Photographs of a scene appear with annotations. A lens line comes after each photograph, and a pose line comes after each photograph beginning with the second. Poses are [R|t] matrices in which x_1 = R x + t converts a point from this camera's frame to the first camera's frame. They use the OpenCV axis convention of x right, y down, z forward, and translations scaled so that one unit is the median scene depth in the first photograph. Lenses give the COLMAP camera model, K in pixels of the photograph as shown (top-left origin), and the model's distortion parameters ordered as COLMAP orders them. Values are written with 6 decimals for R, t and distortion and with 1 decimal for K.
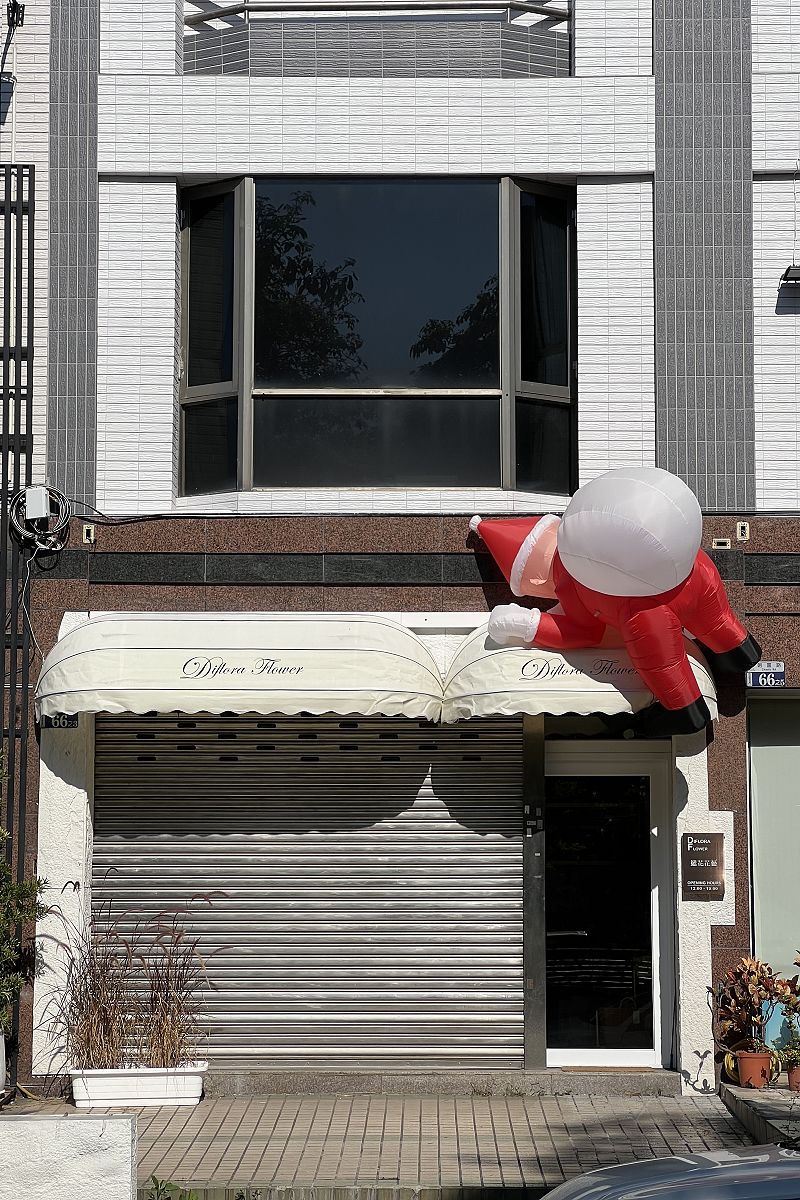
lens RADIAL K [[2564.1, 0, 400.0], [0, 2564.1, 600.0], [0, 0, 1]] dist [-0.666644, 12.127611]
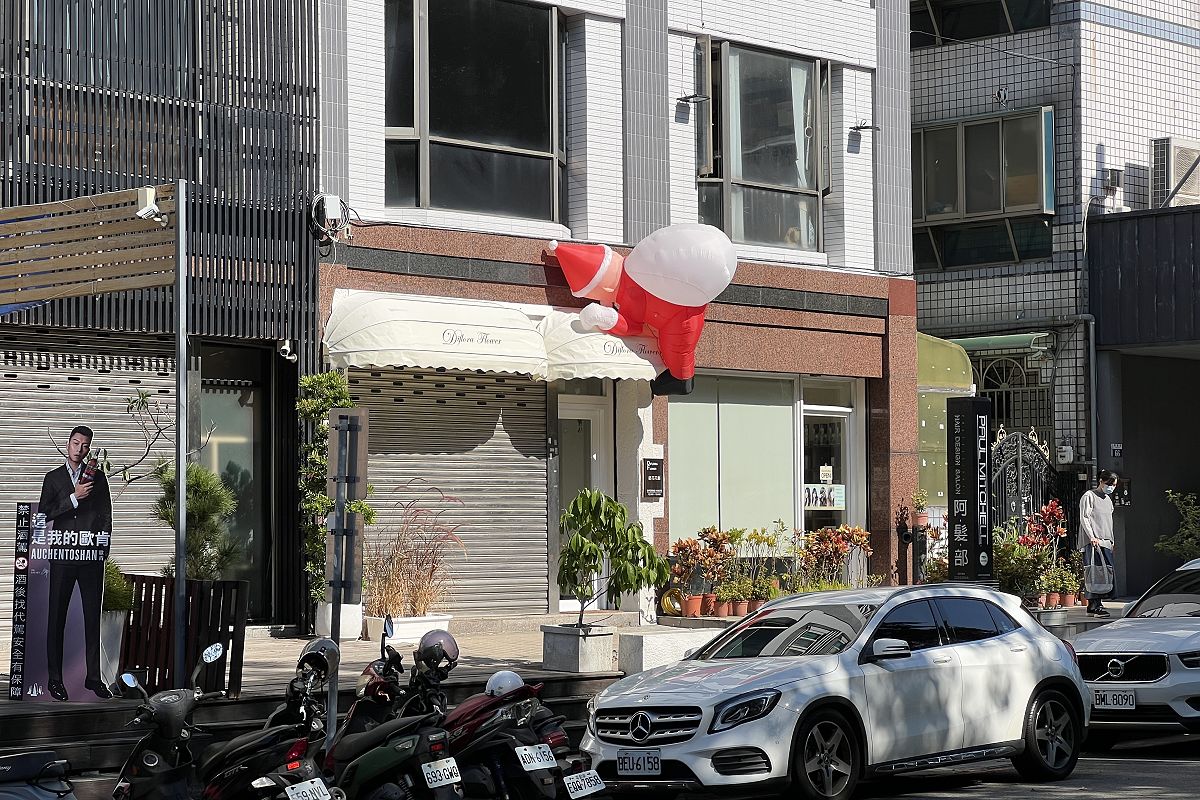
lens RADIAL K [[2564.1, 0, 600.0], [0, 2564.1, 400.0], [0, 0, 1]] dist [-0.666644, 12.127611]
pose [[0.676166, 0.029719, 0.736150, -1.065158], [-0.082456, 0.995961, 0.035530, 0.004134], [-0.732121, -0.084725, 0.675885, -0.020278]]
